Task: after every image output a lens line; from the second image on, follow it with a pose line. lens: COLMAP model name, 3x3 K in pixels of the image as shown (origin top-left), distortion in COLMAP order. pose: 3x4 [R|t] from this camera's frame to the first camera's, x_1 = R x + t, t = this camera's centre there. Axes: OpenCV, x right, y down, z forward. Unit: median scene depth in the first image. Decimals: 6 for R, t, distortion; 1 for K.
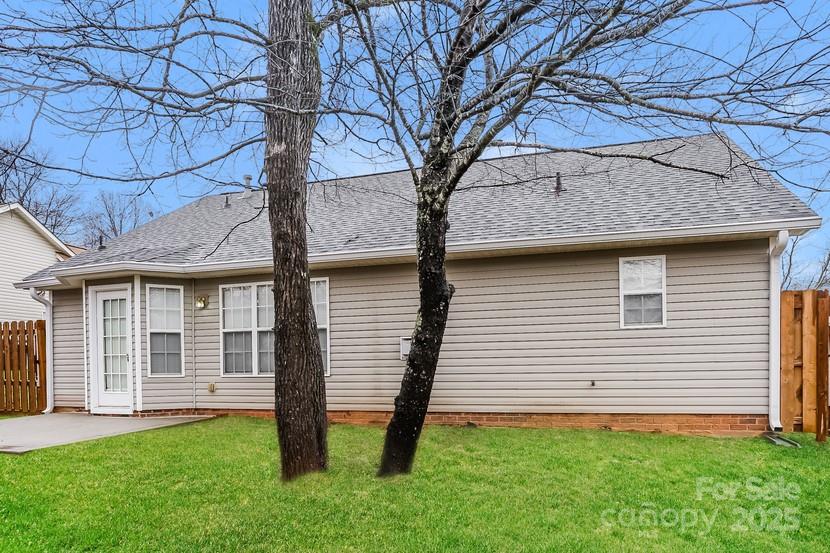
lens RADIAL K [[487.3, 0, 414.9], [0, 487.3, 290.3], [0, 0, 1]] dist [-0.044547, -0.000026]
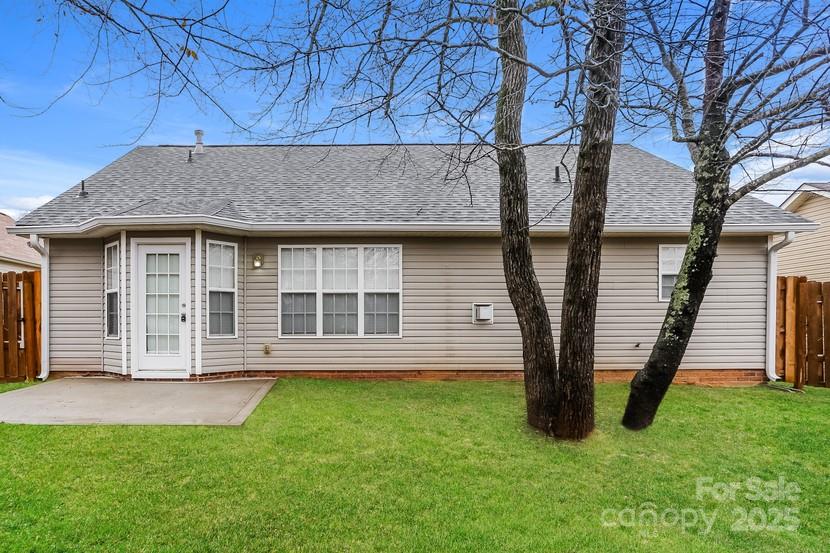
lens RADIAL K [[418.4, 0, 417.6], [0, 418.4, 259.5], [0, 0, 1]] dist [-0.027827, 0.000747]
pose [[0.964611, 0.055119, 0.257851, -0.371761], [-0.051775, 0.998464, -0.019746, 0.021005], [-0.258543, 0.005697, 0.965983, 0.103853]]
